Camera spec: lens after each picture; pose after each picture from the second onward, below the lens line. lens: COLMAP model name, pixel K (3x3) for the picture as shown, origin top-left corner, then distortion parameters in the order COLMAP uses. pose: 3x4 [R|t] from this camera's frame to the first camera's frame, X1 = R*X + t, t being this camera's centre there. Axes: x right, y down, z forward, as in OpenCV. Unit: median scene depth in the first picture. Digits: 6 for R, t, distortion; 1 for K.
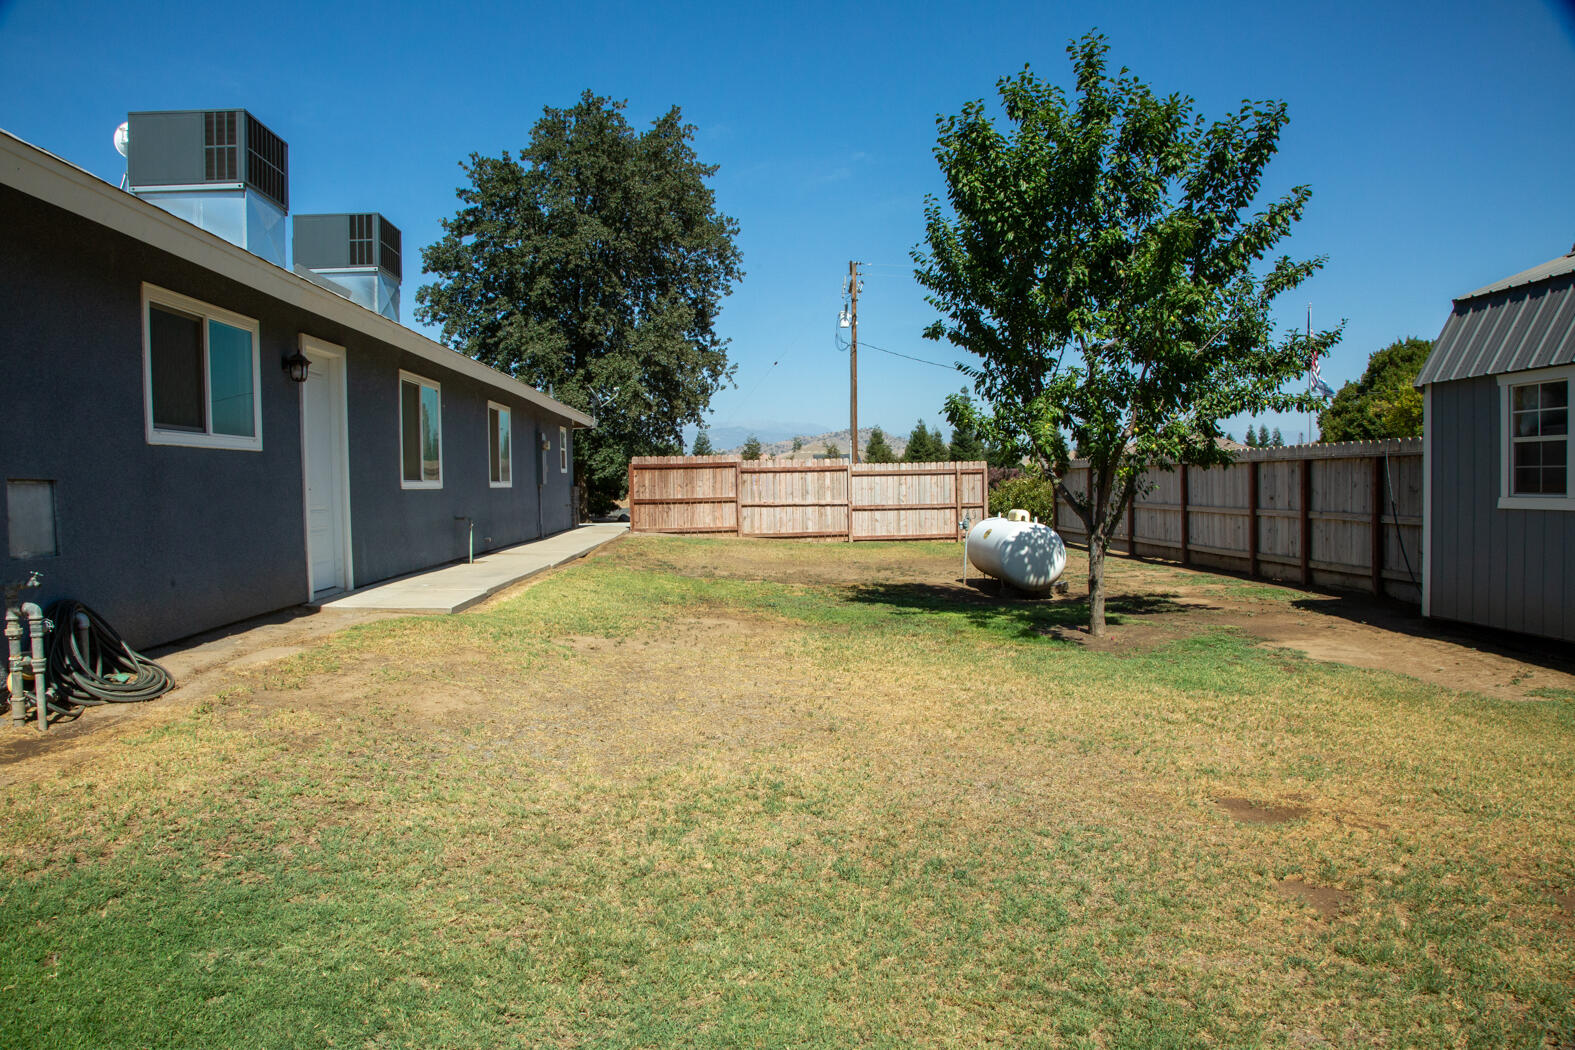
lens RADIAL K [[1076.0, 0, 786.0], [0, 1076.0, 525.4], [0, 0, 1]] dist [-0.104644, 0.035220]
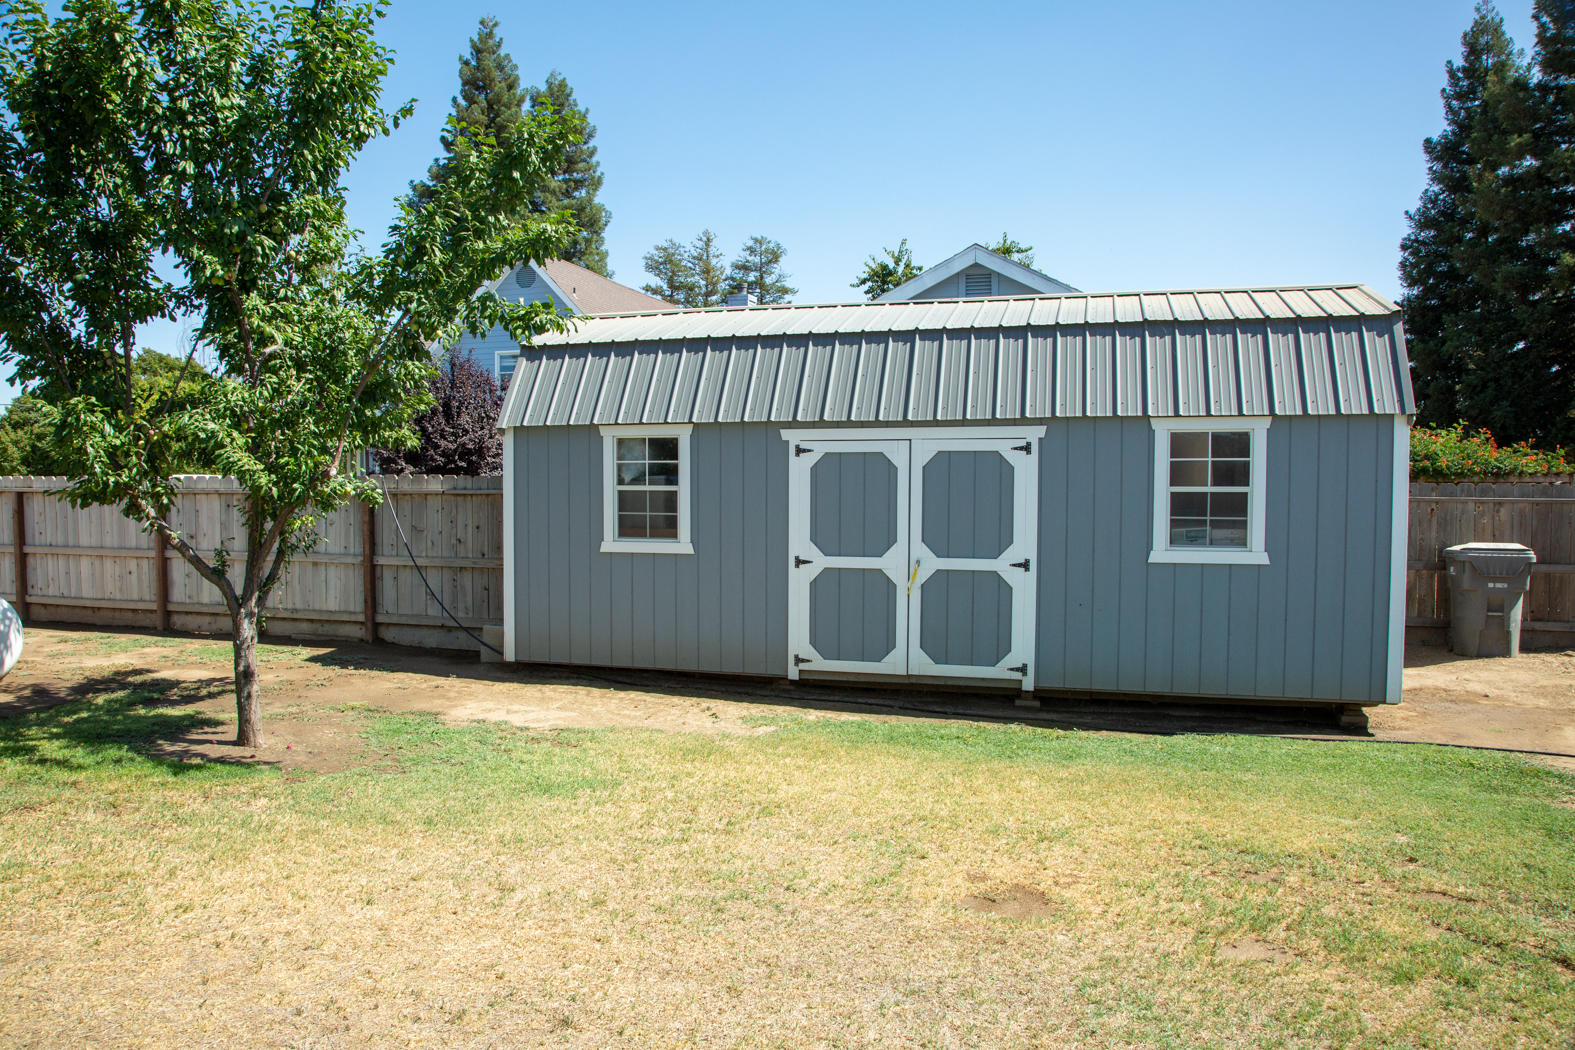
lens RADIAL K [[1076.0, 0, 784.7], [0, 1076.0, 528.9], [0, 0, 1]] dist [-0.104644, 0.035220]
pose [[0.332304, -0.019261, 0.942976, -0.241702], [0.027884, 0.999555, 0.010590, -0.040126], [-0.942760, 0.022774, 0.332694, 0.393939]]
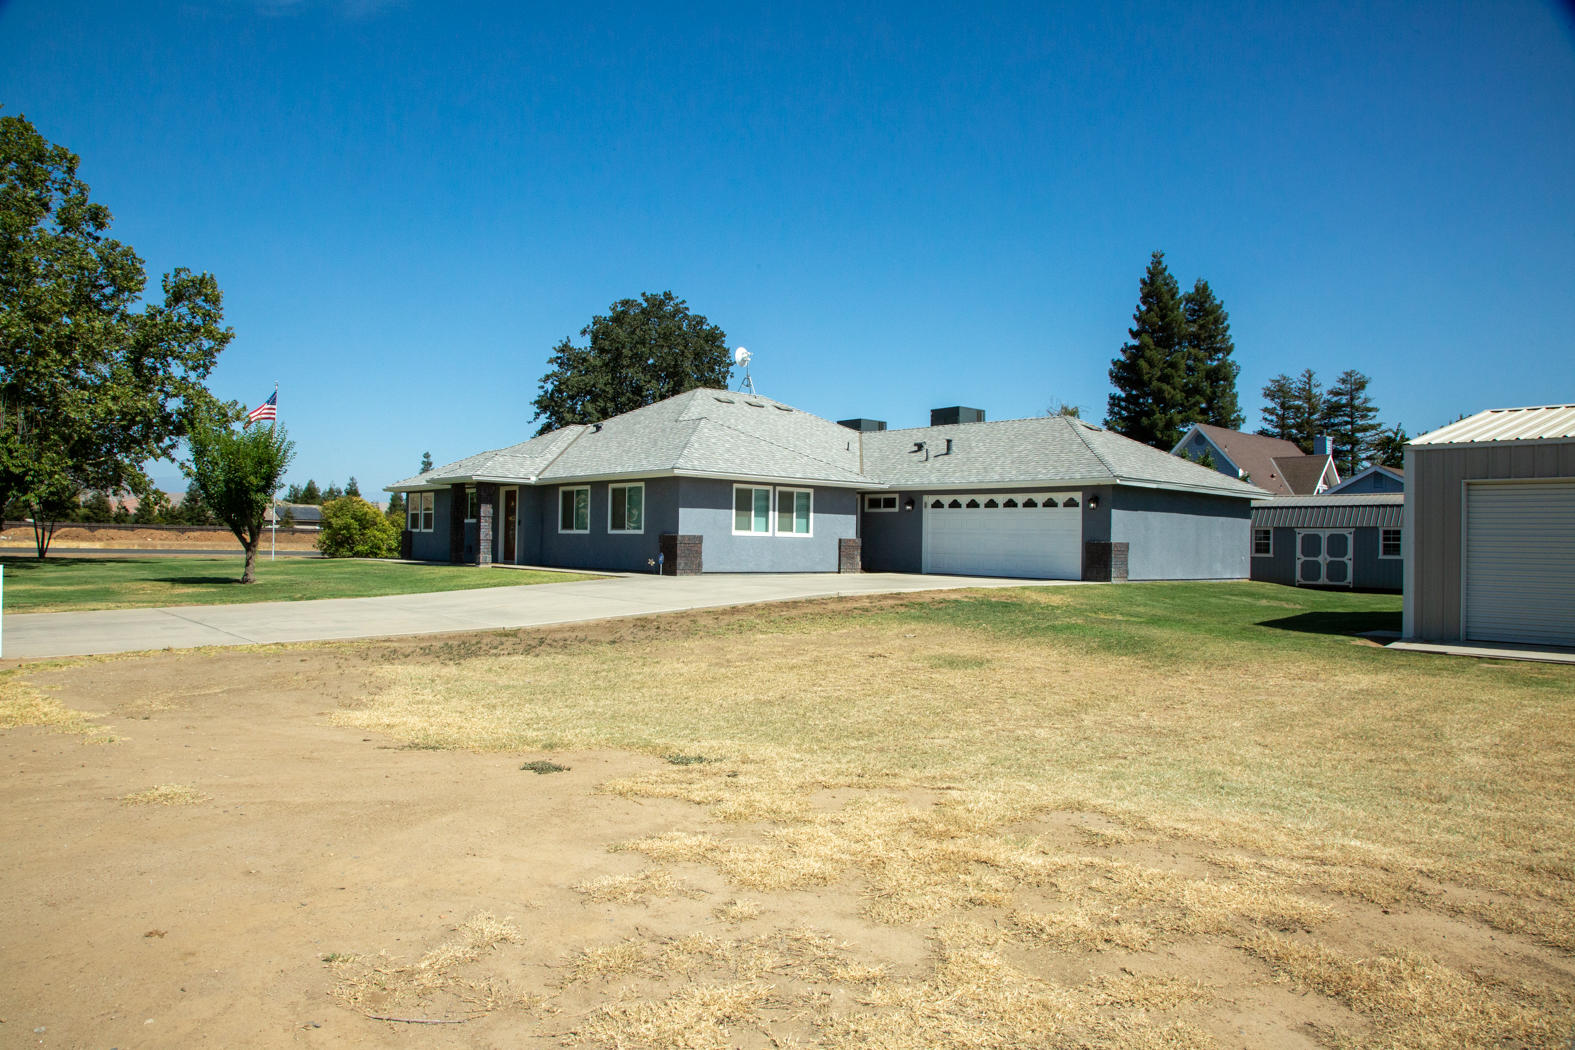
lens RADIAL K [[1076.0, 0, 788.5], [0, 1076.0, 518.0], [0, 0, 1]] dist [-0.104644, 0.035220]
pose [[0.776226, 0.052089, 0.628300, -3.231130], [-0.013457, 0.997723, -0.066090, 0.126547], [-0.630312, 0.042846, 0.775159, -1.112754]]
